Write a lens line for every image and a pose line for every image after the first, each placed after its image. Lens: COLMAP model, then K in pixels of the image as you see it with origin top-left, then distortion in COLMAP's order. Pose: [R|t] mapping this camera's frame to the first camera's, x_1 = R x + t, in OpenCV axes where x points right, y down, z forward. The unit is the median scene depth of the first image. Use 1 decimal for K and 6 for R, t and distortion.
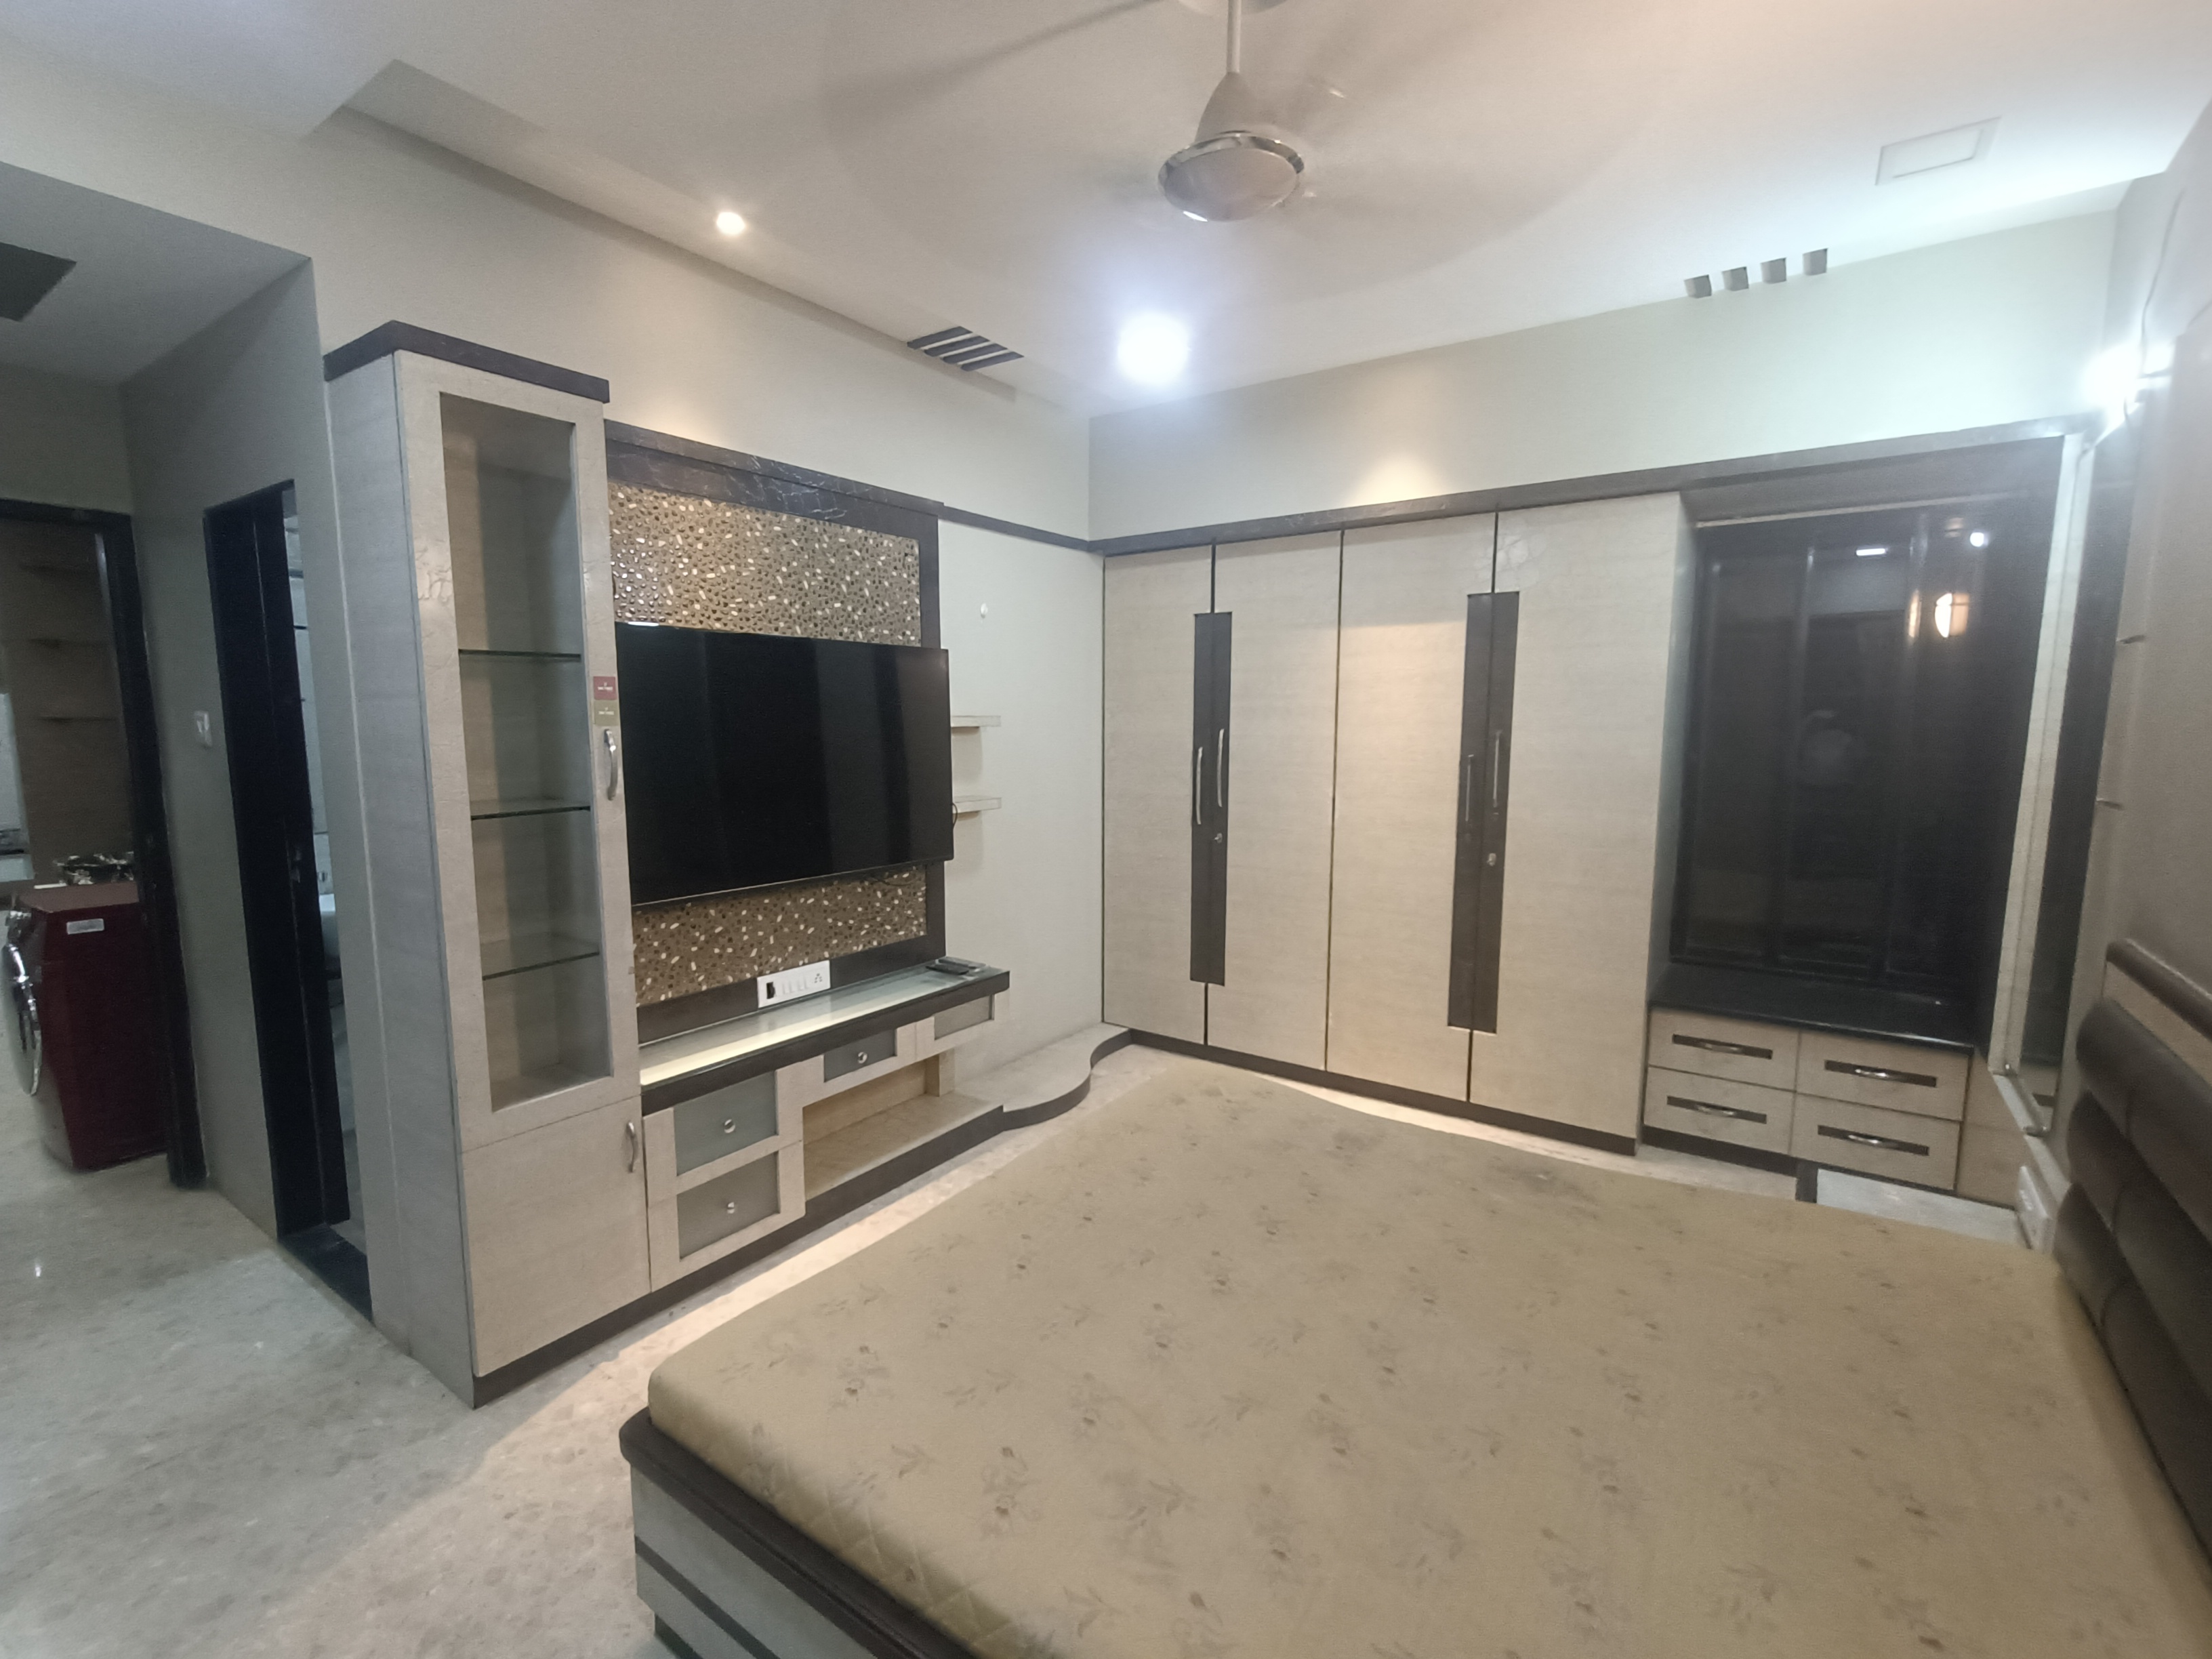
lens RADIAL K [[997.5, 0, 1091.7], [0, 997.5, 840.0], [0, 0, 1]] dist [0.008327, -0.002128]
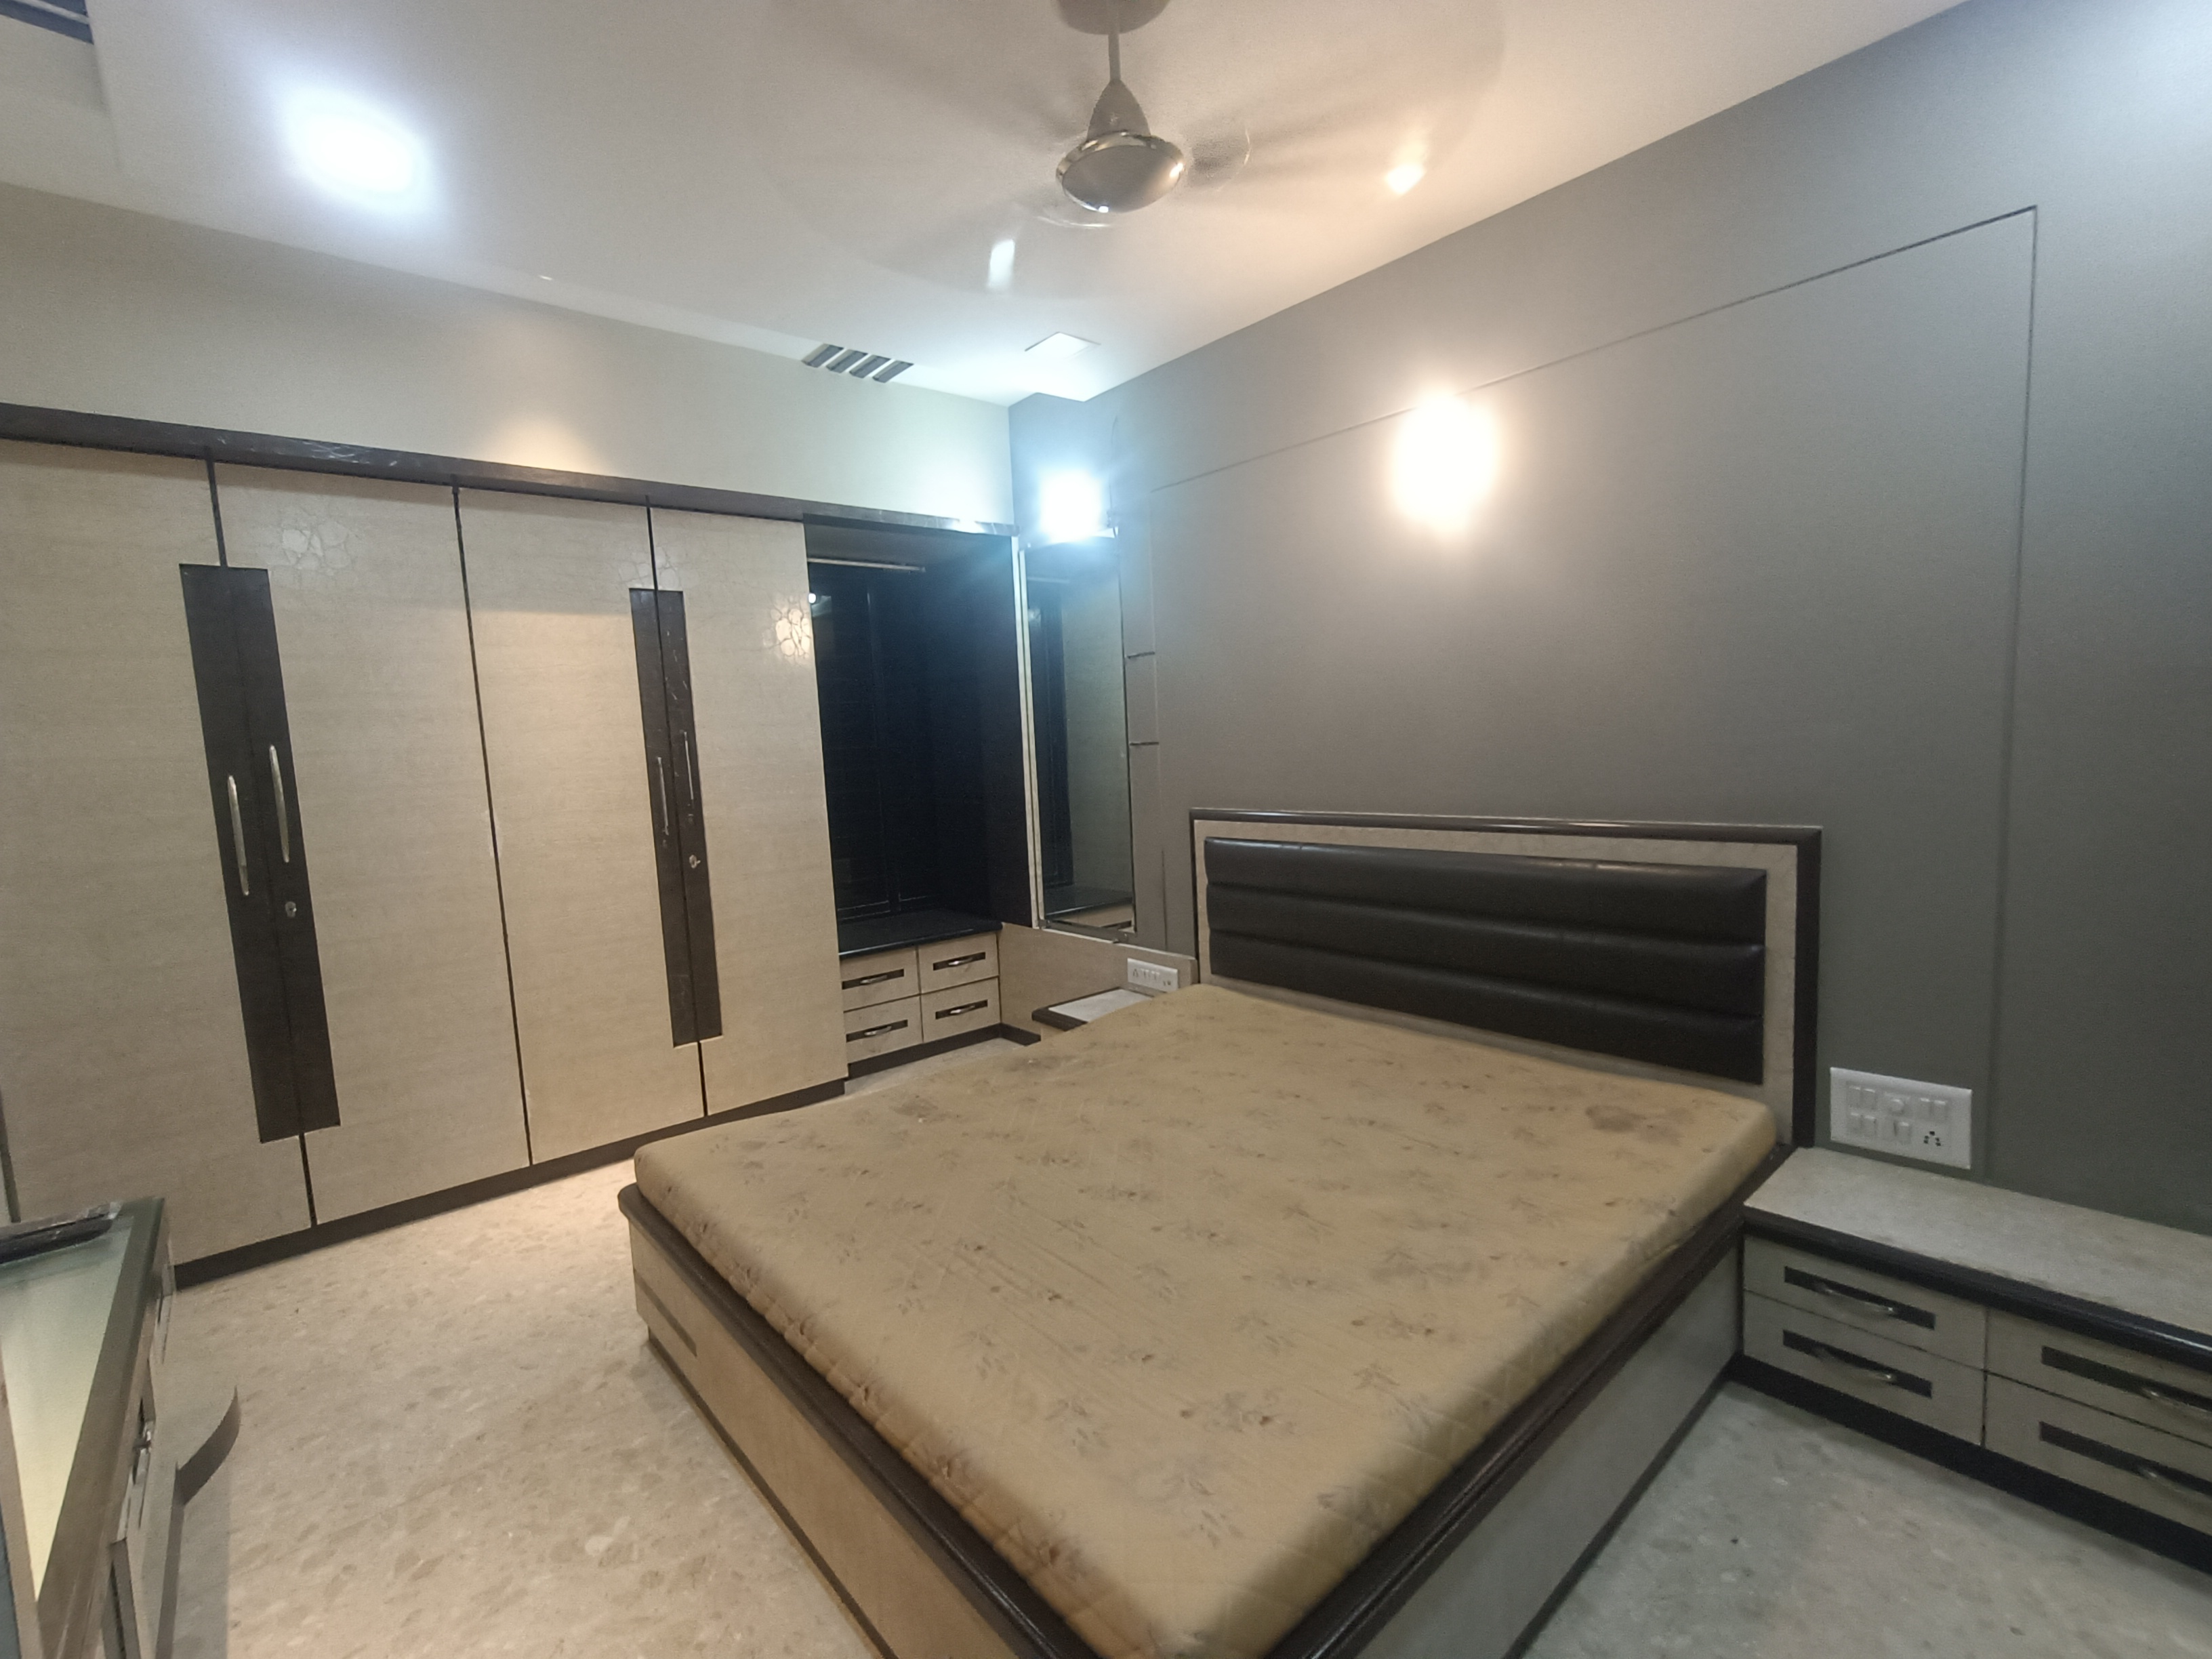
lens RADIAL K [[997.5, 0, 1099.1], [0, 997.5, 836.0], [0, 0, 1]] dist [0.008327, -0.002128]
pose [[0.240051, -0.110020, 0.964506, -0.518368], [0.169173, 0.983095, 0.070036, -0.007764], [-0.955906, 0.146356, 0.254606, 0.425563]]
